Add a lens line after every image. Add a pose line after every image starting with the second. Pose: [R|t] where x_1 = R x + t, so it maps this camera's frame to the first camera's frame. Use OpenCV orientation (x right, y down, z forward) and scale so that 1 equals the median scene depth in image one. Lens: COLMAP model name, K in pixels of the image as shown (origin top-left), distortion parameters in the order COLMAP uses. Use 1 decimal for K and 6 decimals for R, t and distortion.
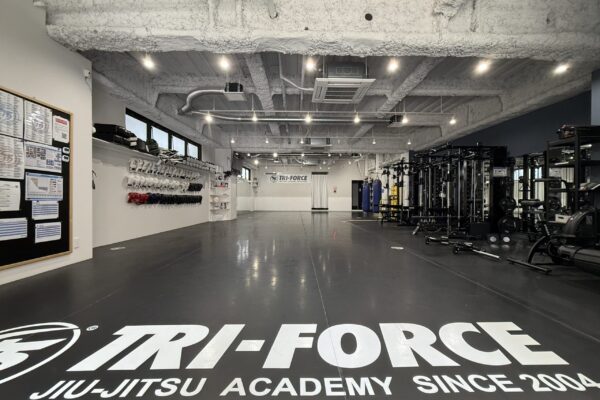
lens RADIAL K [[239.7, 0, 278.6], [0, 239.7, 198.8], [0, 0, 1]] dist [-0.001573, 0.000125]
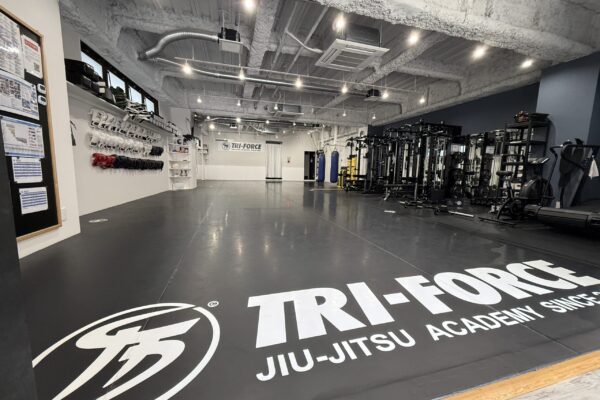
lens RADIAL K [[239.7, 0, 278.6], [0, 239.7, 198.8], [0, 0, 1]] dist [-0.001573, 0.000125]
pose [[0.965221, -0.010176, 0.261238, -0.274461], [-0.022026, 0.992524, 0.120043, 0.018606], [-0.260507, -0.121622, 0.957781, 0.054337]]
